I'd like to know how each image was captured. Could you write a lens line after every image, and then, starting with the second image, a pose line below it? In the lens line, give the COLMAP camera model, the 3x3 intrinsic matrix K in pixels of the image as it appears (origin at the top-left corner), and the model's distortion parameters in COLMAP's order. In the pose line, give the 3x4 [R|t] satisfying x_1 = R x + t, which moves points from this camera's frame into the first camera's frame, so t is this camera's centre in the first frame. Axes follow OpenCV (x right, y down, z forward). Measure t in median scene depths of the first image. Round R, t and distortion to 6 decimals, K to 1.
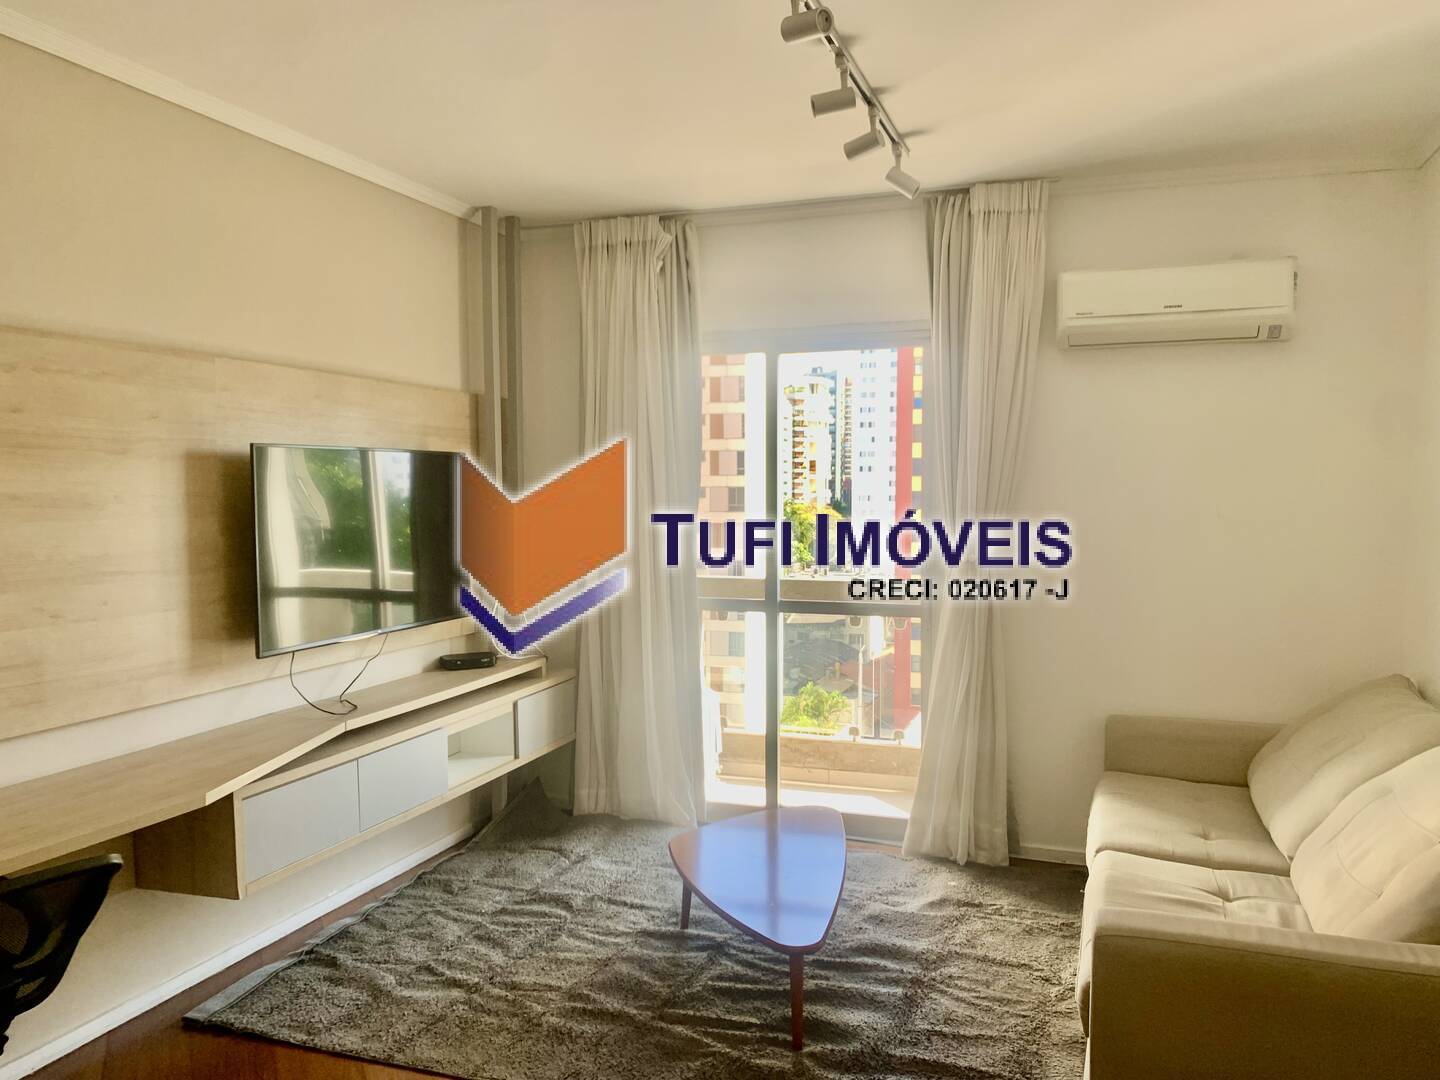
lens RADIAL K [[1114.2, 0, 730.0], [0, 1114.2, 538.5], [0, 0, 1]] dist [0.028867, -0.036571]
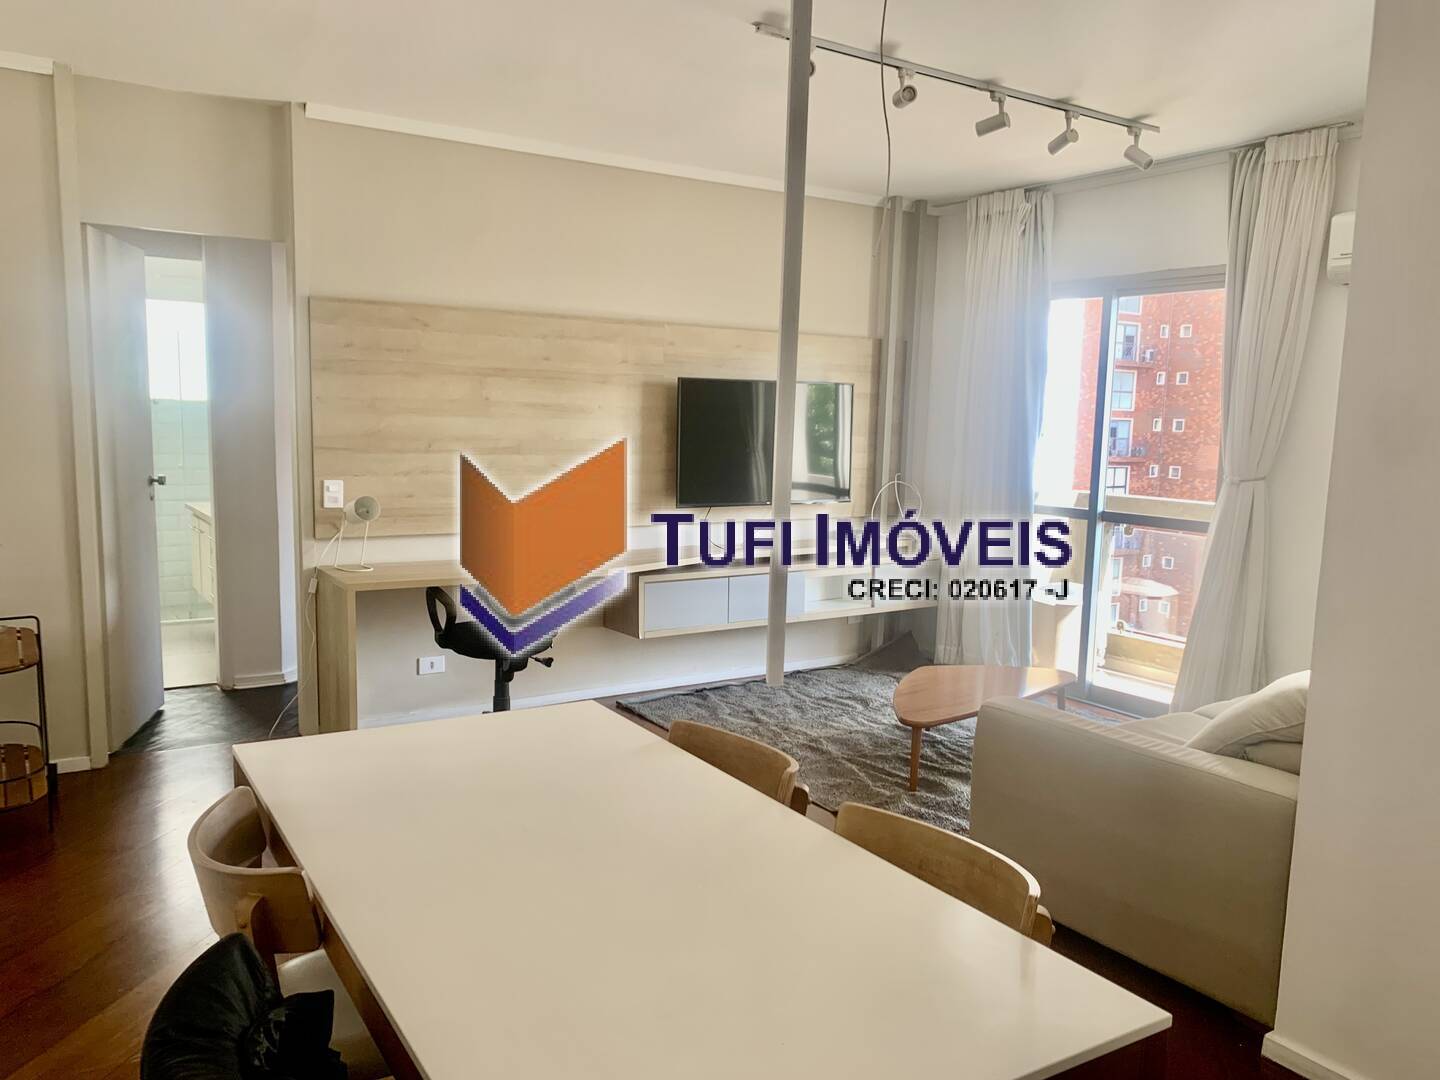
lens RADIAL K [[1114.2, 0, 695.6], [0, 1114.2, 556.7], [0, 0, 1]] dist [0.028867, -0.036571]
pose [[0.782428, 0.101922, -0.614344, 0.579112], [-0.053925, 0.993899, 0.096212, 0.017263], [0.620402, -0.042150, 0.783150, -0.259404]]
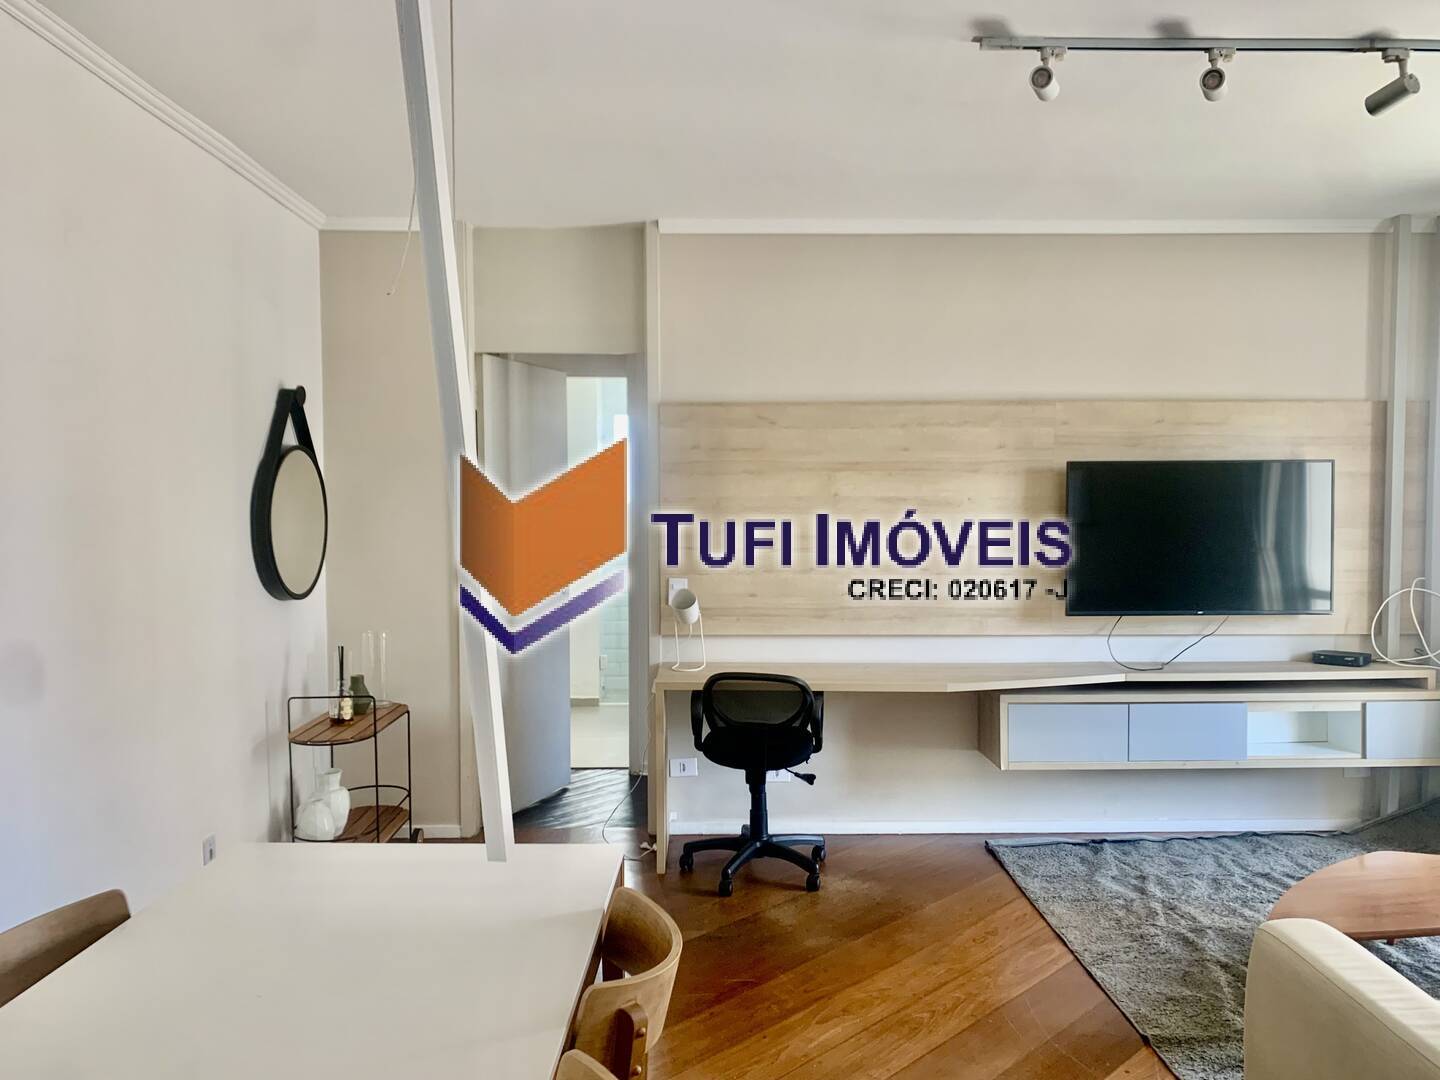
lens RADIAL K [[1114.2, 0, 718.0], [0, 1114.2, 544.4], [0, 0, 1]] dist [0.028867, -0.036571]
pose [[0.332116, 0.037615, -0.942488, 0.690226], [-0.040923, 0.998838, 0.025444, 0.000365], [0.942350, 0.030119, 0.333270, 0.117285]]
